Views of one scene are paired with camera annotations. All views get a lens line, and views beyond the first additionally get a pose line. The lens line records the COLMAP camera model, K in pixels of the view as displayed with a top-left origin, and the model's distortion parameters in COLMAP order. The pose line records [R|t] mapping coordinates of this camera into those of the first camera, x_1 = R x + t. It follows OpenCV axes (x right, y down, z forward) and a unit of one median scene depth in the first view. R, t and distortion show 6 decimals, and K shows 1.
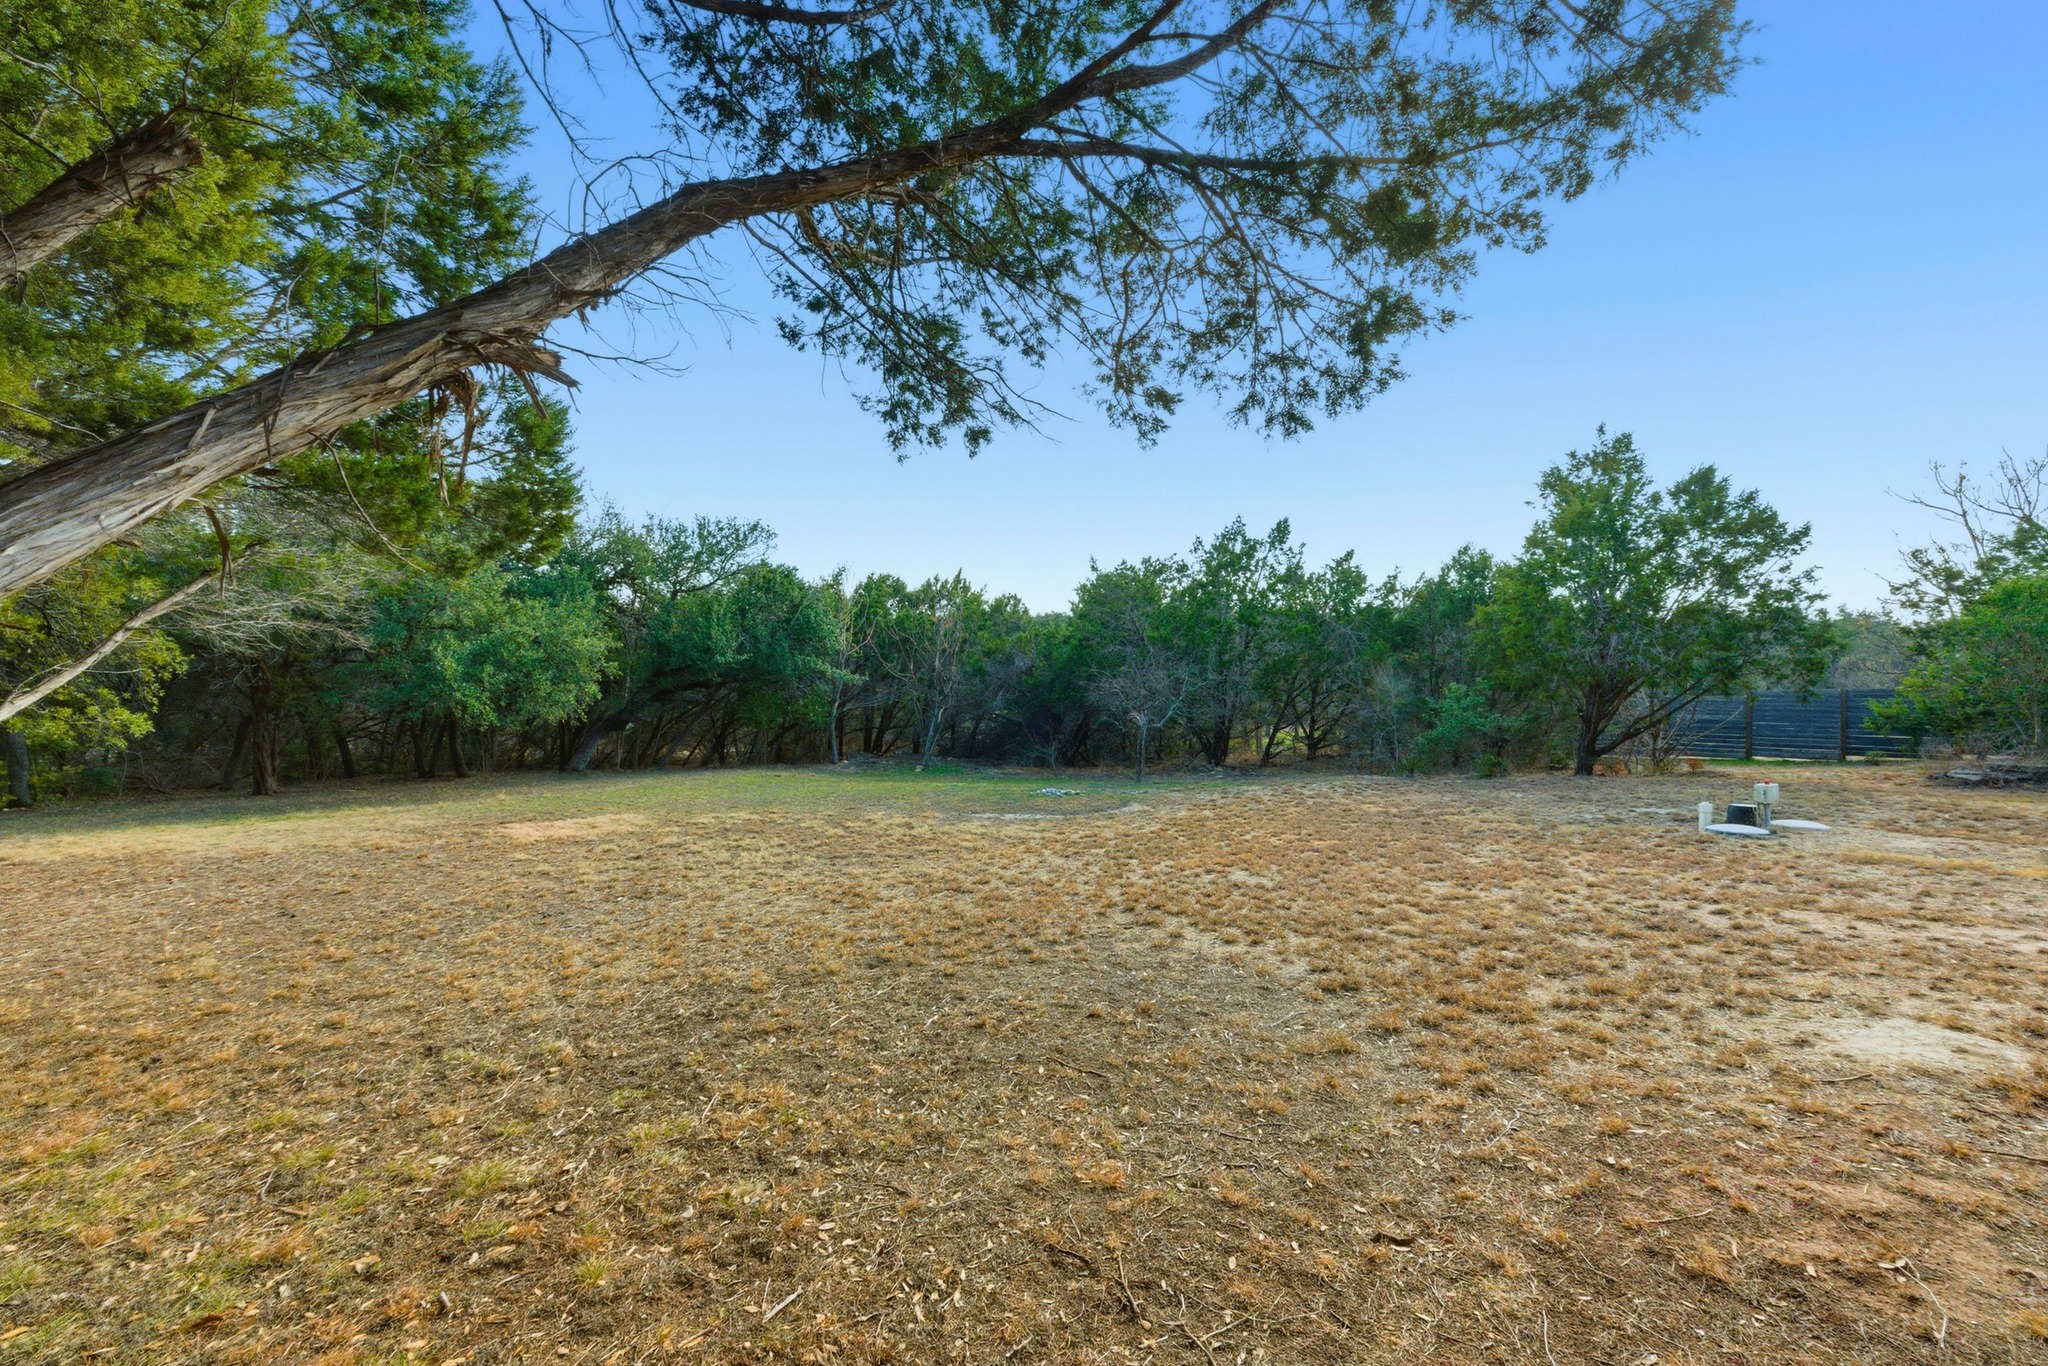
lens RADIAL K [[820.1, 0, 1020.9], [0, 820.1, 685.7], [0, 0, 1]] dist [0.000544, 0.000311]
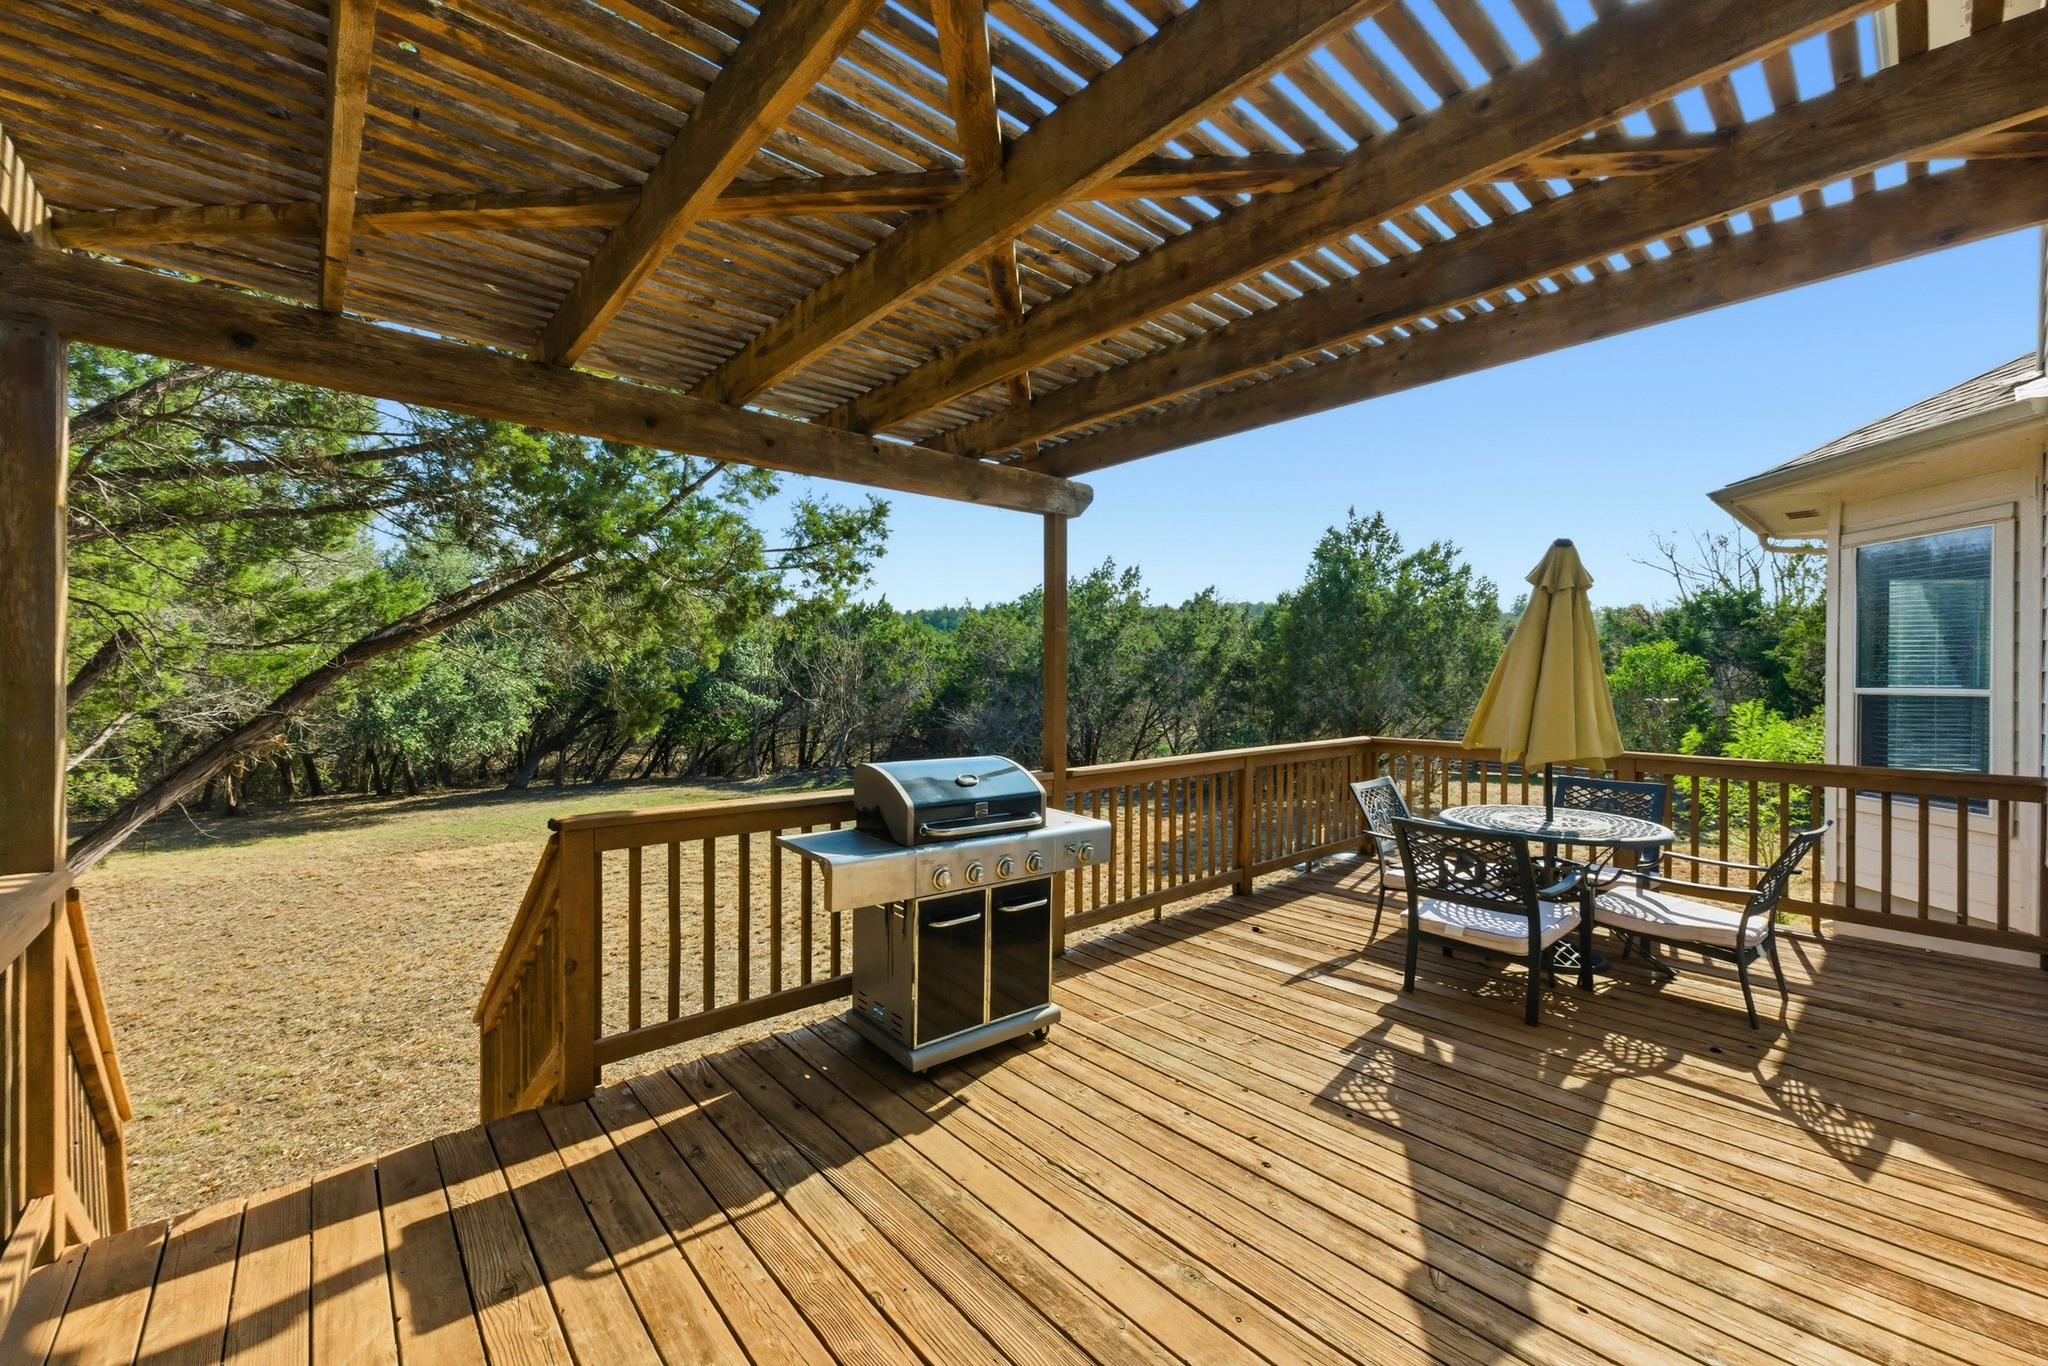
lens RADIAL K [[820.1, 0, 1028.4], [0, 820.1, 682.5], [0, 0, 1]] dist [0.000544, 0.000311]
pose [[0.999950, -0.003240, 0.009496, 0.376494], [0.003116, 0.999911, 0.012971, -0.132774], [-0.009538, -0.012941, 0.999871, -0.340672]]
